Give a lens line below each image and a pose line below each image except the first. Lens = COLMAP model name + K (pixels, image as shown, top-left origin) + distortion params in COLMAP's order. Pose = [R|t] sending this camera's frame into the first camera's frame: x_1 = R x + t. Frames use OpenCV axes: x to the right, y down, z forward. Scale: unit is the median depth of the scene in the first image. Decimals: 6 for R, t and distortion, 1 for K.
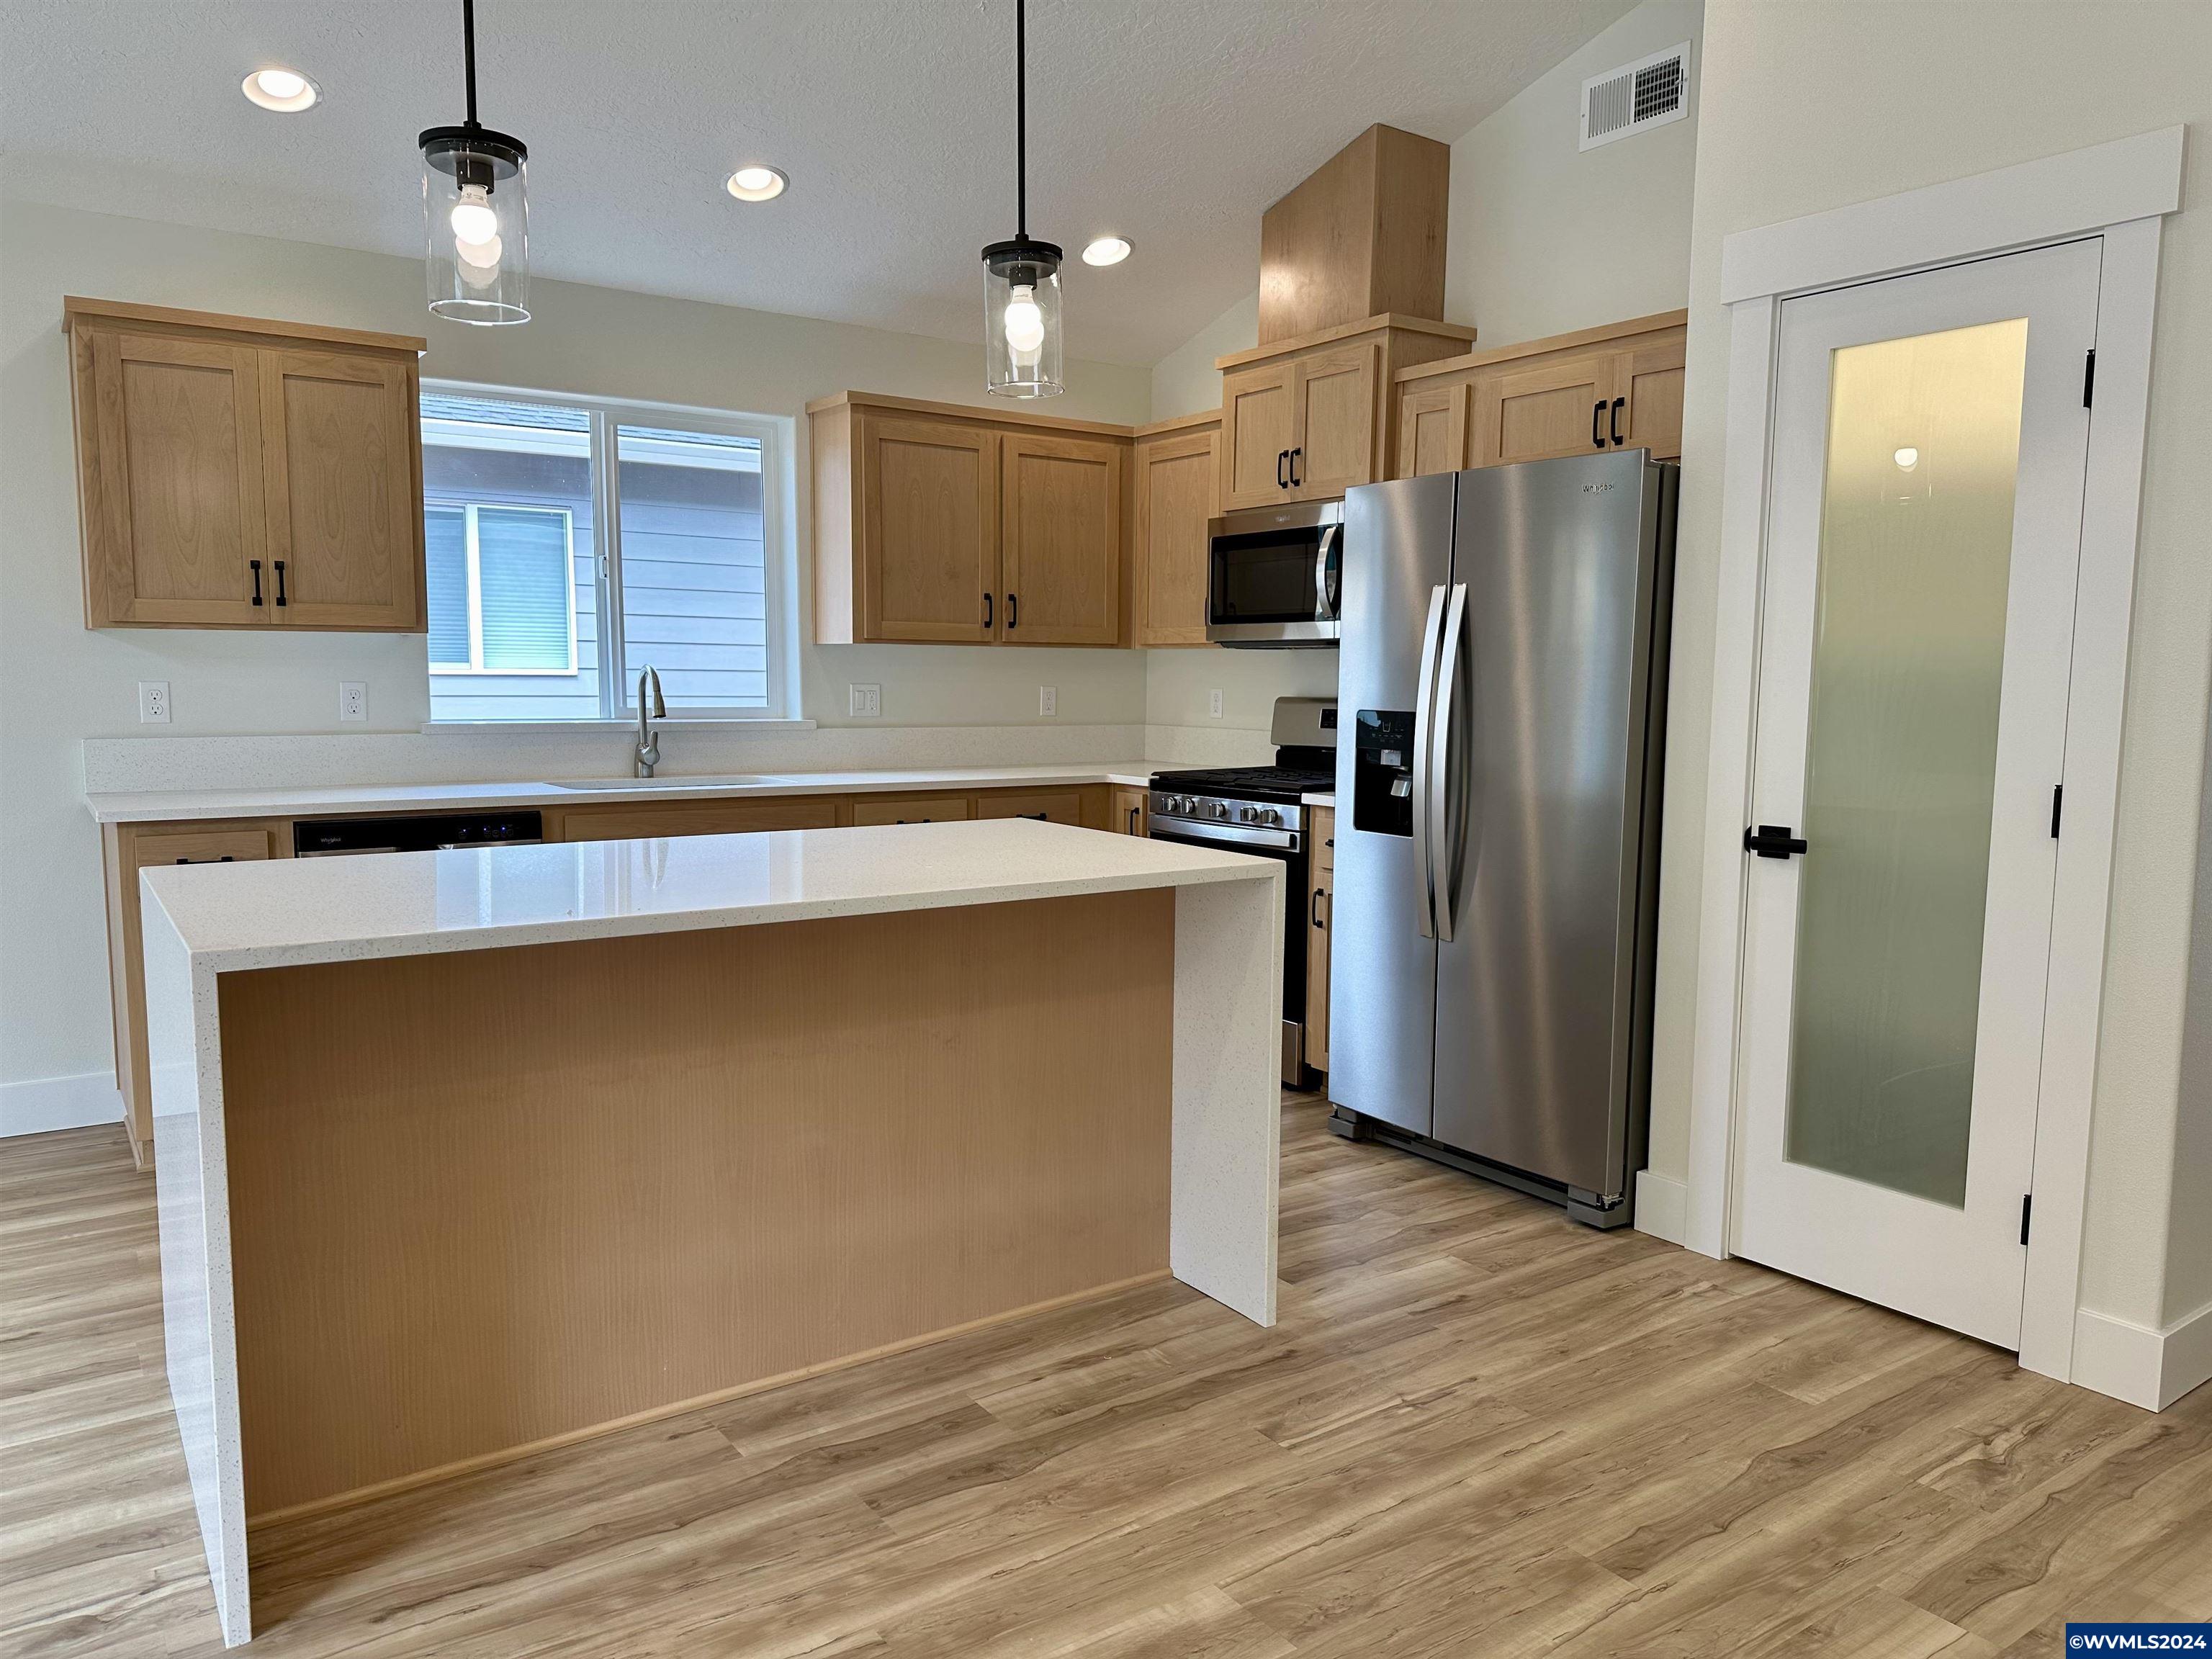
lens RADIAL K [[1560.4, 0, 1106.0], [0, 1560.4, 829.5], [0, 0, 1]] dist [0.039808, -0.043308]
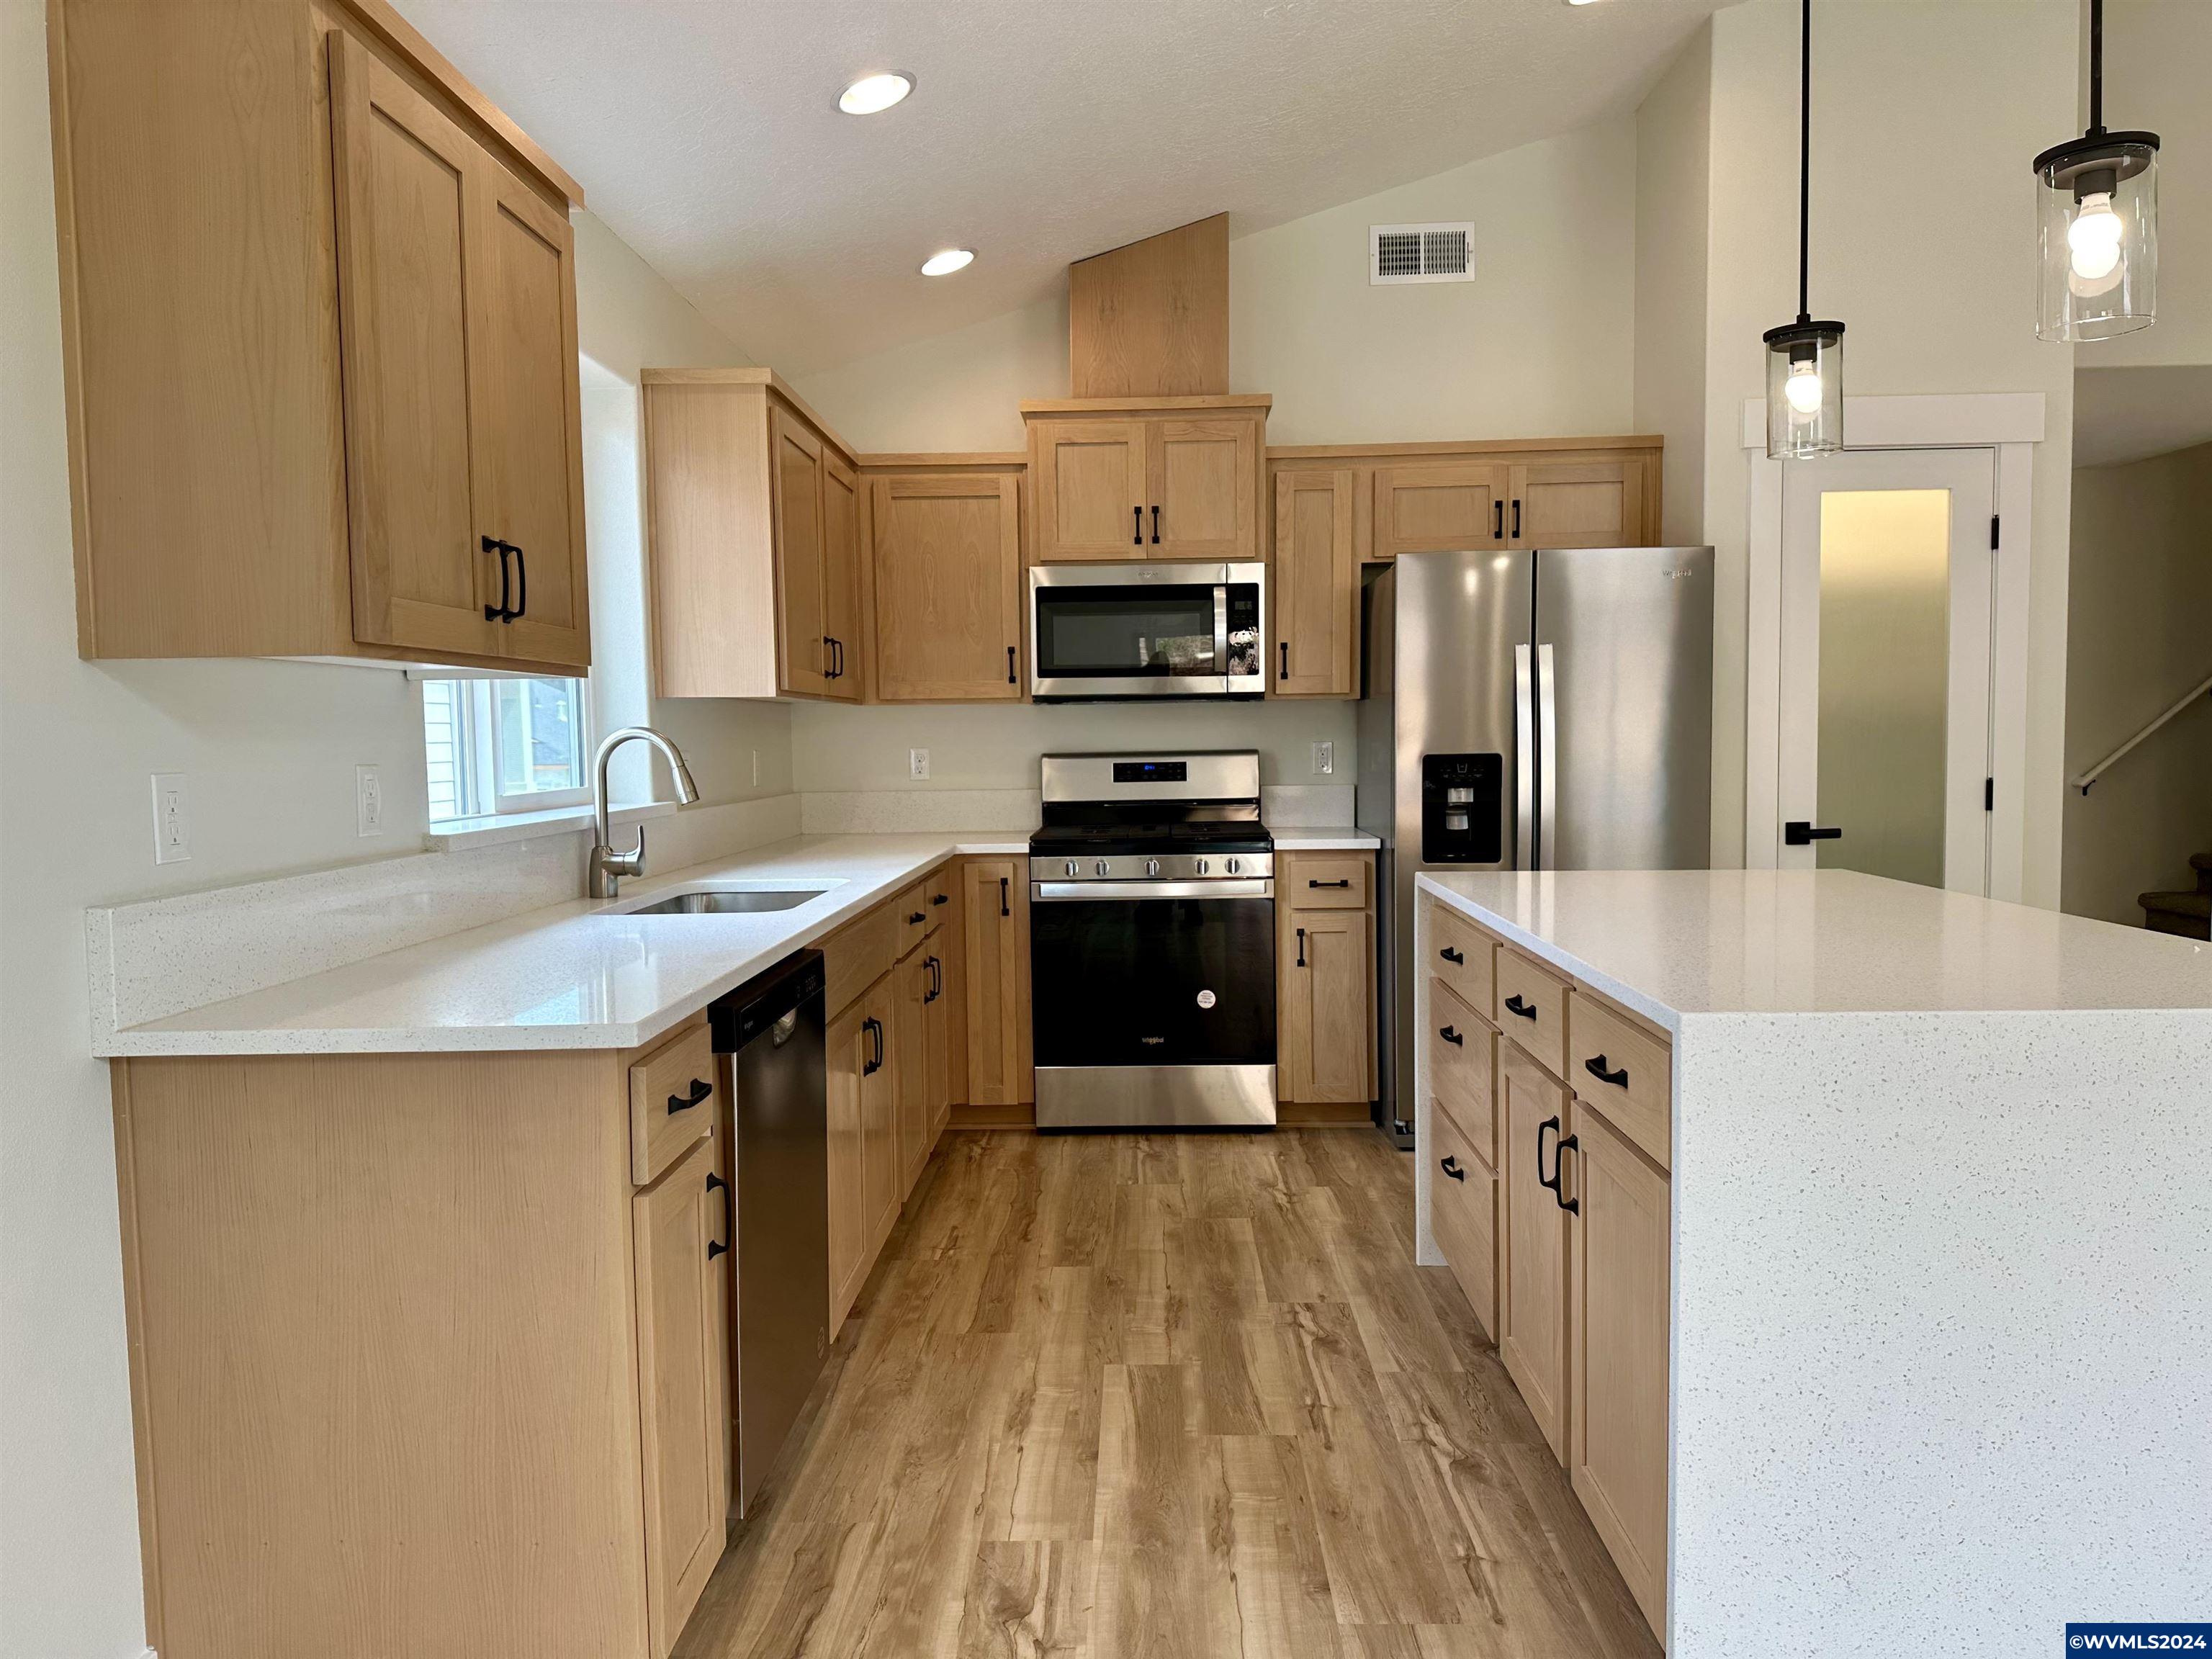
lens RADIAL K [[1560.4, 0, 1106.0], [0, 1560.4, 829.5], [0, 0, 1]] dist [0.039808, -0.043308]
pose [[0.599997, -0.067553, 0.797145, -0.867656], [0.101102, 0.994842, 0.008209, -0.056481], [-0.793588, 0.075667, 0.603732, 0.520142]]
